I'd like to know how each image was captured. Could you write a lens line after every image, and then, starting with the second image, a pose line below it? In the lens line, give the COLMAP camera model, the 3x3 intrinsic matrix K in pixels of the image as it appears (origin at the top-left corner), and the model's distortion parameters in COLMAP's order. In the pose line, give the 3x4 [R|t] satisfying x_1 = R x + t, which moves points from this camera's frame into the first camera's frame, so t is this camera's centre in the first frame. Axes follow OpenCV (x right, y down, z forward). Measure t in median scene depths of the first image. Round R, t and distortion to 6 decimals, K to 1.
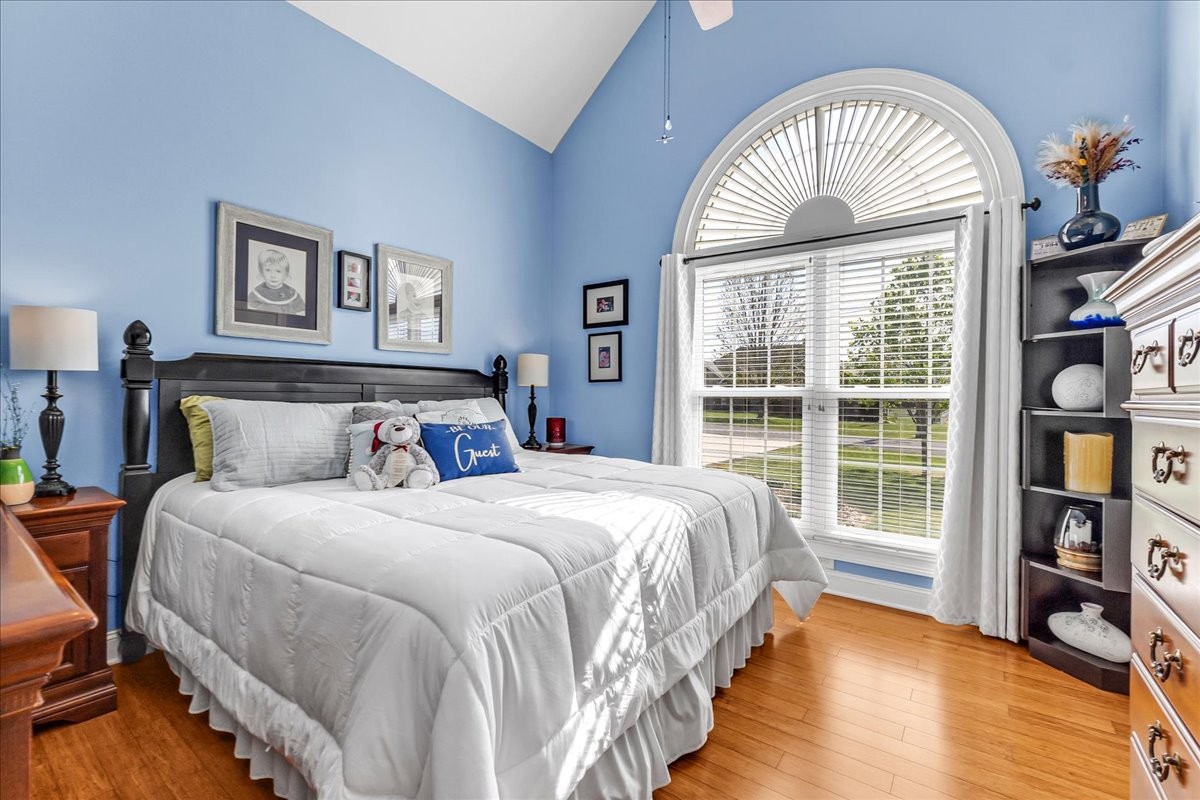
lens RADIAL K [[732.6, 0, 565.2], [0, 732.6, 403.1], [0, 0, 1]] dist [-0.018191, 0.000642]
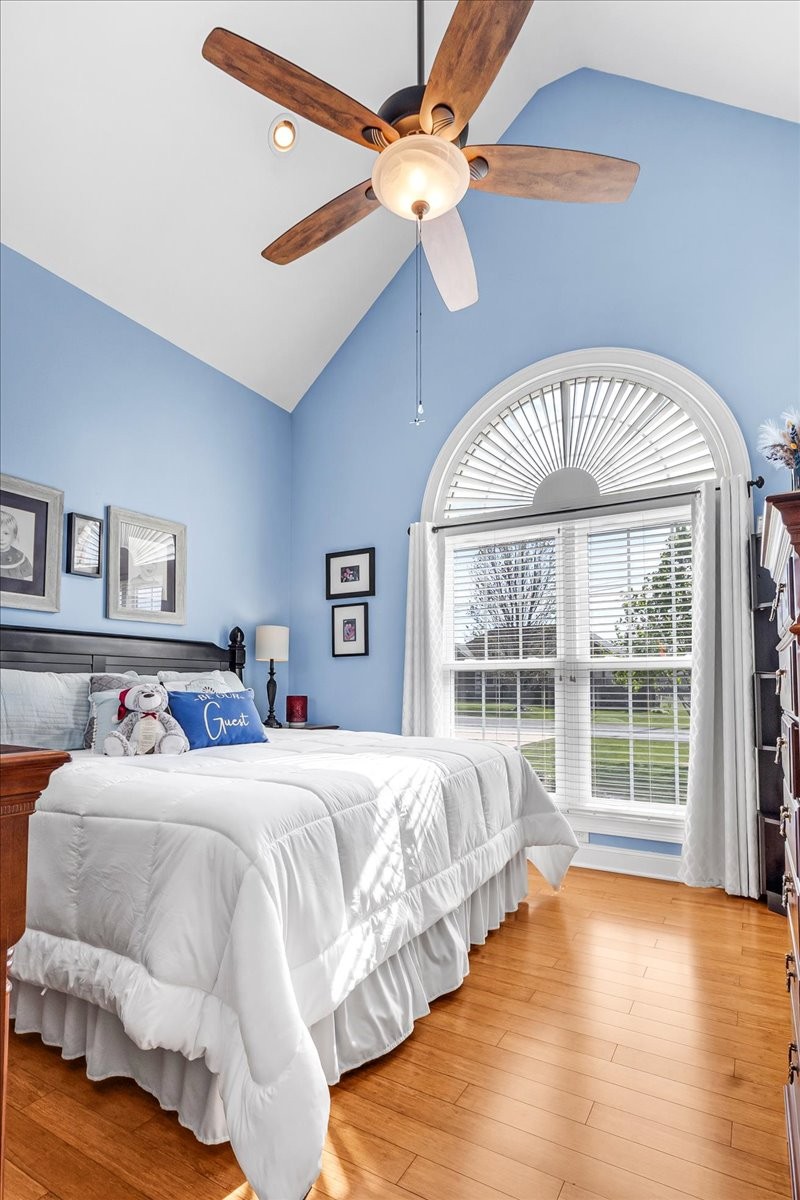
lens RADIAL K [[906.6, 0, 400.0], [0, 906.6, 600.3], [0, 0, 1]] dist [-0.000642, 0.001192]
pose [[0.991963, 0.006477, 0.126364, -0.043834], [0.007407, 0.994004, -0.109096, 0.040055], [-0.126313, 0.109155, 0.985967, -0.228711]]
